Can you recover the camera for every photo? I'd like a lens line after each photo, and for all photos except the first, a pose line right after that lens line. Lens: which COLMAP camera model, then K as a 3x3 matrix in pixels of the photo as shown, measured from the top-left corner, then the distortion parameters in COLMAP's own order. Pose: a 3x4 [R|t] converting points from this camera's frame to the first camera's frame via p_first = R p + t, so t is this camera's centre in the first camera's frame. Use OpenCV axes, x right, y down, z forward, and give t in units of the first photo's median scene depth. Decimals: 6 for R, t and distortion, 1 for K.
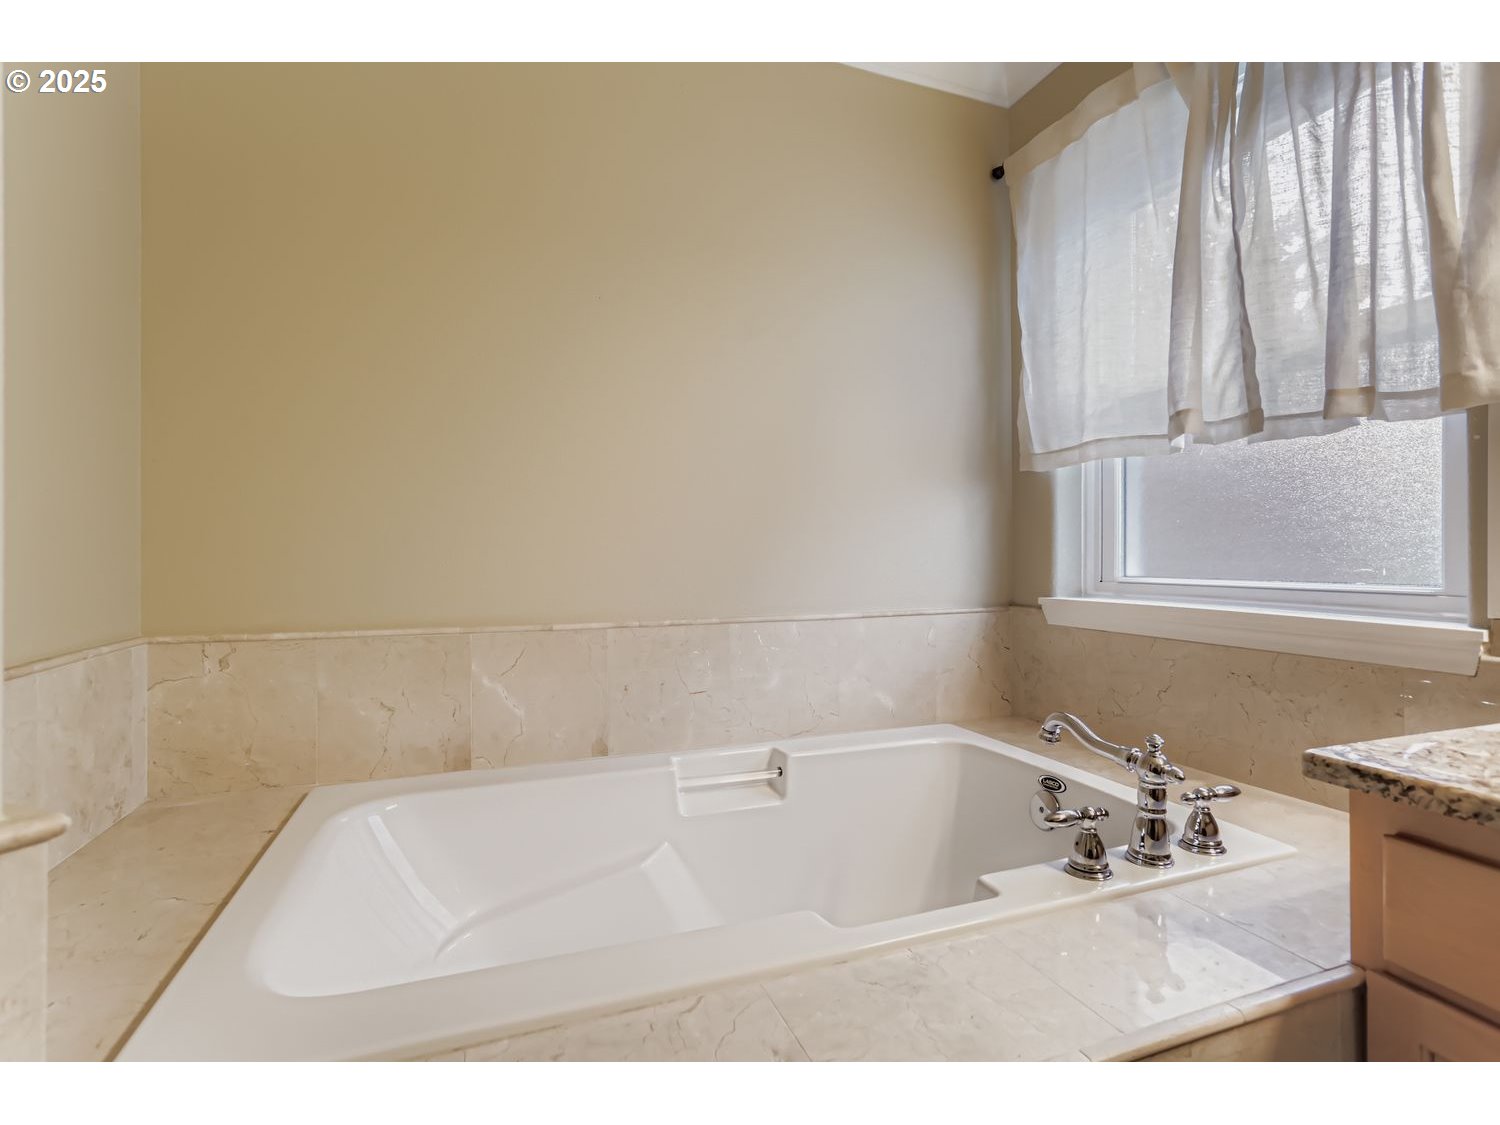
lens RADIAL K [[722.9, 0, 746.7], [0, 722.9, 557.2], [0, 0, 1]] dist [-0.023554, 0.012282]
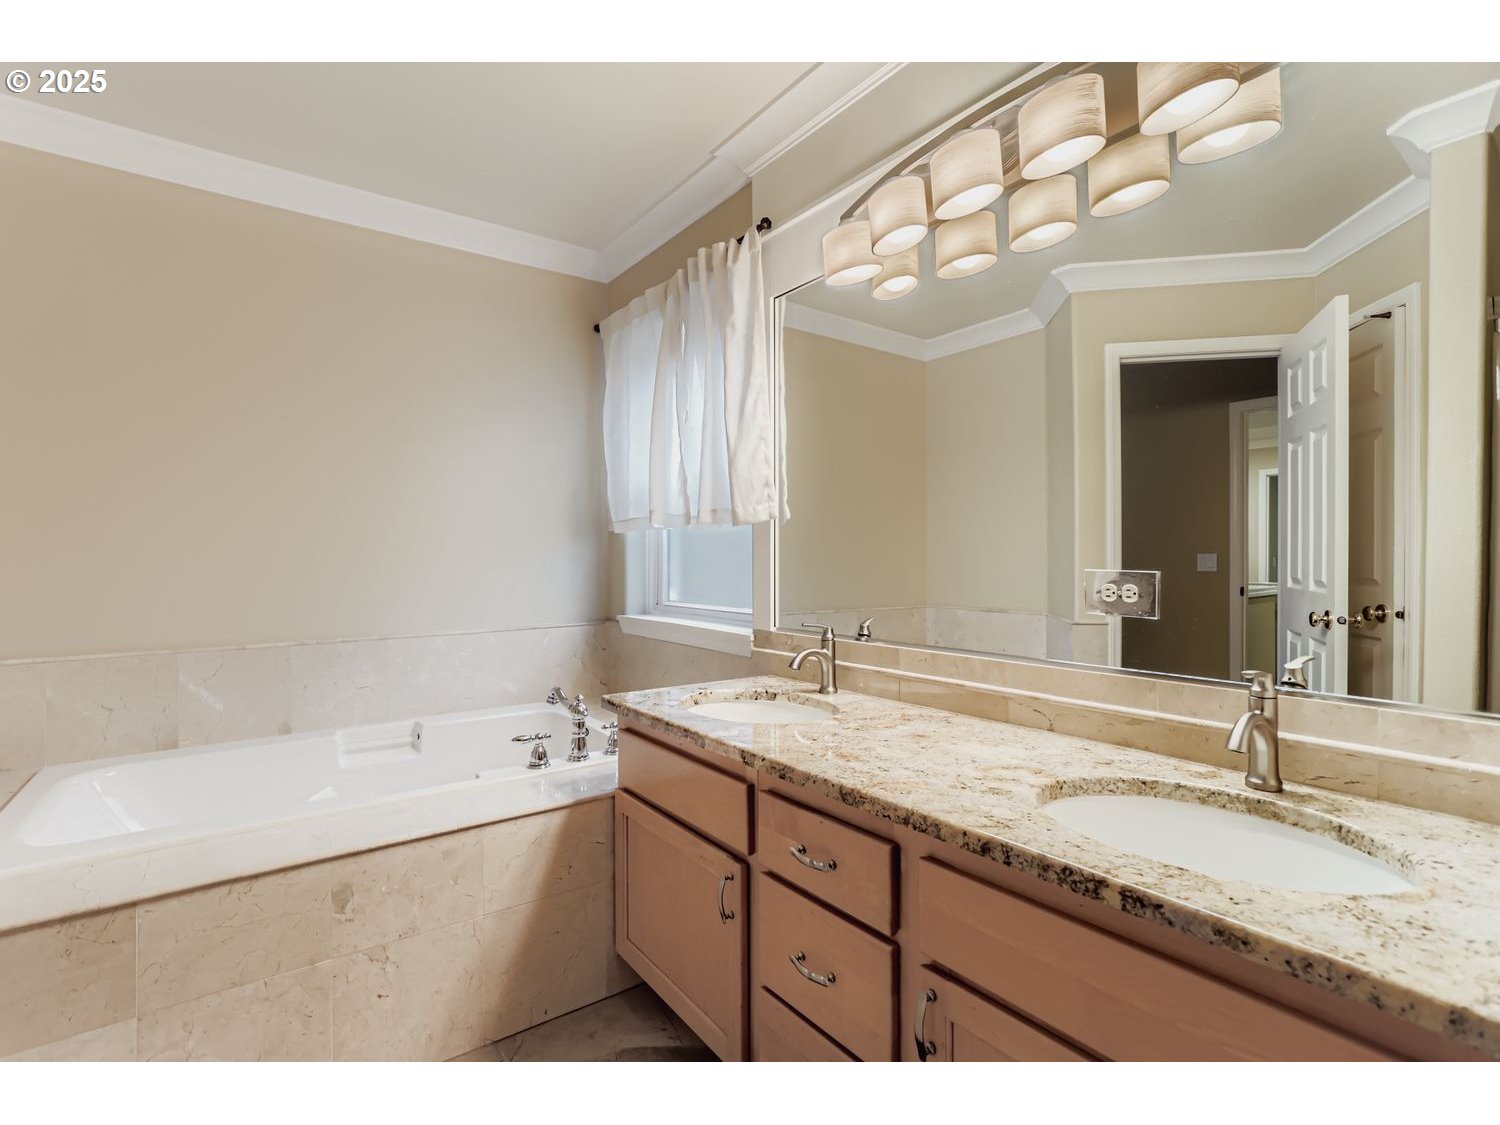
lens RADIAL K [[722.9, 0, 761.8], [0, 722.9, 563.0], [0, 0, 1]] dist [-0.023554, 0.012282]
pose [[0.962274, -0.004837, 0.272039, 0.334106], [0.001896, 0.999937, 0.011072, -0.083958], [-0.272076, -0.010138, 0.962222, -0.652872]]
